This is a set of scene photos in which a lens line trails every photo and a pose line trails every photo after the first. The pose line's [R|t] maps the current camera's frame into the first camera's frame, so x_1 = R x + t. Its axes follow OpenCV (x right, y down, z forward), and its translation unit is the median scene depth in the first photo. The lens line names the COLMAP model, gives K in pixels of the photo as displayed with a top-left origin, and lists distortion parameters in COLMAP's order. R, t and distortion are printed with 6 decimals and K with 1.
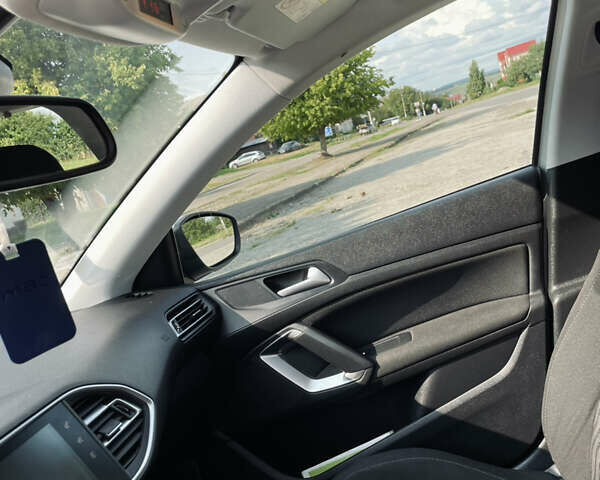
lens RADIAL K [[608.4, 0, 300.0], [0, 608.4, 240.0], [0, 0, 1]] dist [0.084955, -0.110700]
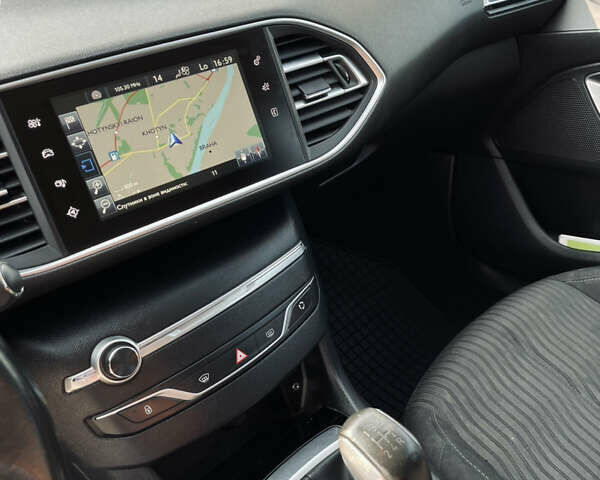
lens RADIAL K [[608.4, 0, 300.0], [0, 608.4, 240.0], [0, 0, 1]] dist [0.084955, -0.110700]
pose [[0.778606, 0.523963, -0.345304, 0.032812], [-0.267898, 0.775158, 0.572154, 0.025232], [0.567453, -0.352977, 0.743912, 0.361597]]
